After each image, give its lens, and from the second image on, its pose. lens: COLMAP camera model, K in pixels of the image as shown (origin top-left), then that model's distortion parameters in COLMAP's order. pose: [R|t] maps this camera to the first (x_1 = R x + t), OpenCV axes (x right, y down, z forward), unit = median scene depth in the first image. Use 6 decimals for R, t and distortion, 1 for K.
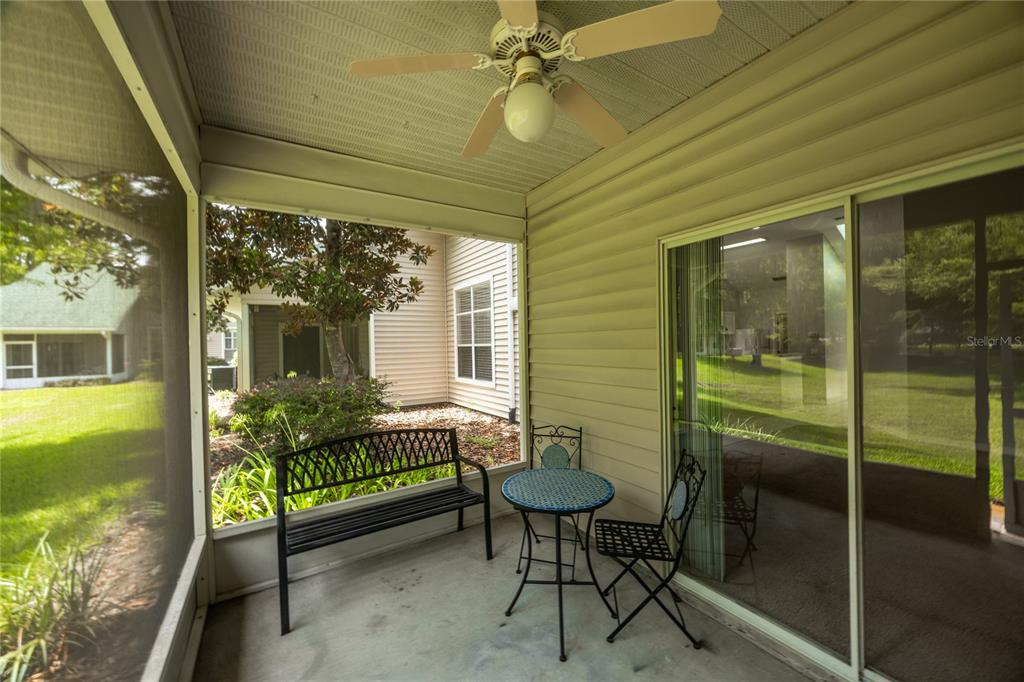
lens RADIAL K [[391.4, 0, 516.3], [0, 391.4, 342.4], [0, 0, 1]] dist [-0.000009, 0.000020]
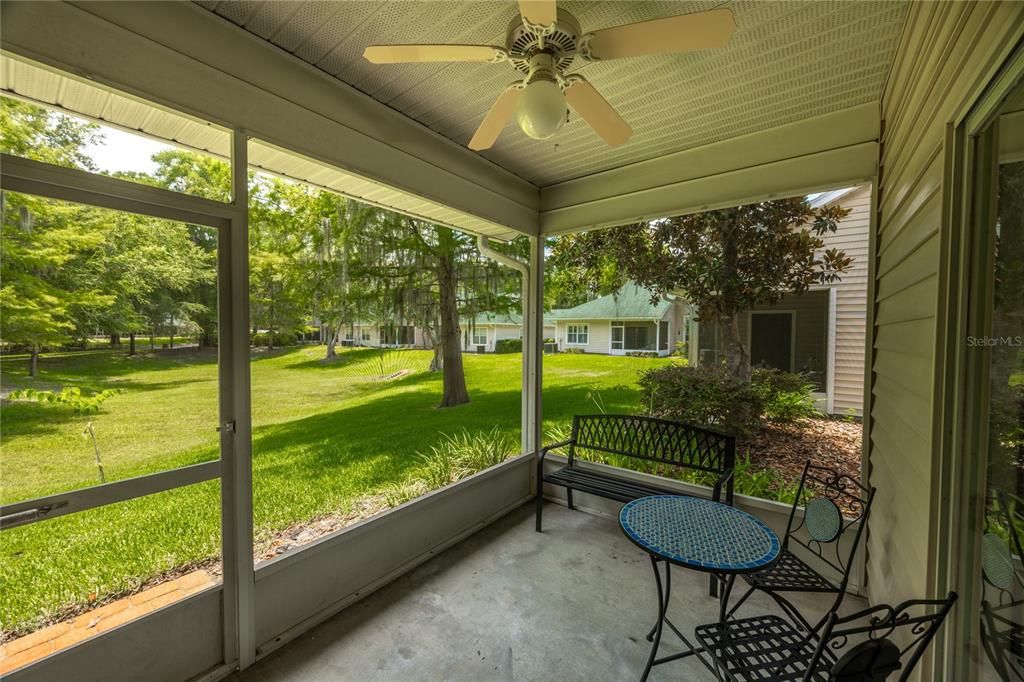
lens RADIAL K [[391.4, 0, 516.3], [0, 391.4, 342.4], [0, 0, 1]] dist [-0.000009, 0.000020]
pose [[0.350567, 0.048772, -0.935267, 0.490383], [-0.016062, 0.998809, 0.046065, -0.016642], [0.936400, -0.001126, 0.350933, 0.286212]]
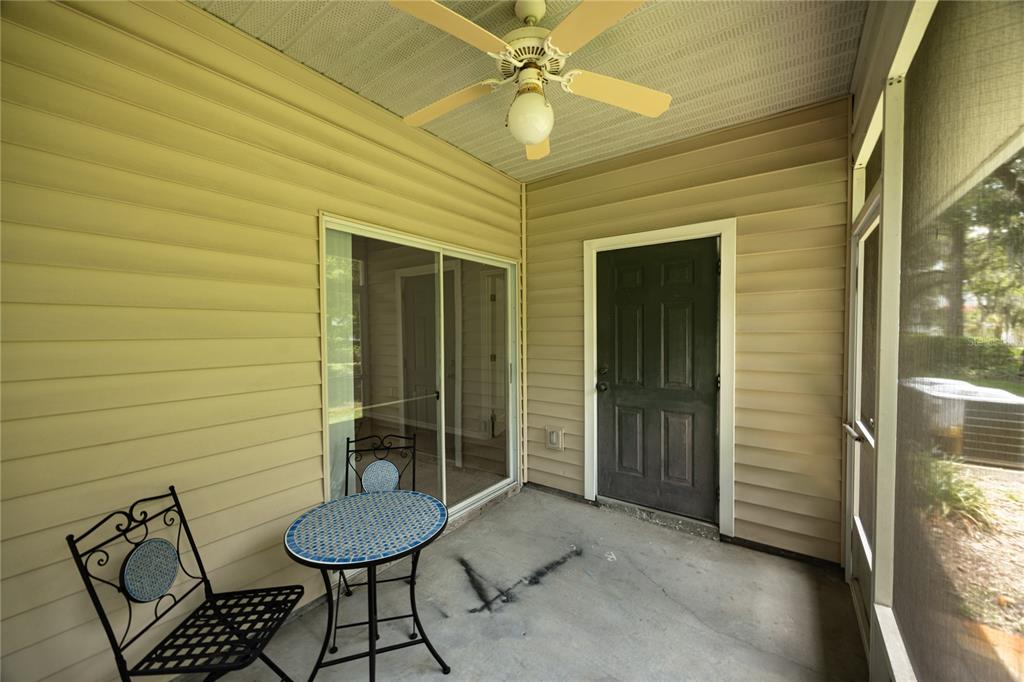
lens RADIAL K [[391.4, 0, 516.3], [0, 391.4, 342.4], [0, 0, 1]] dist [-0.000009, 0.000020]
pose [[-0.375047, -0.006537, 0.926983, -0.487877], [0.015053, 0.999800, 0.013141, 0.018399], [-0.926883, 0.018882, -0.374874, 0.726431]]
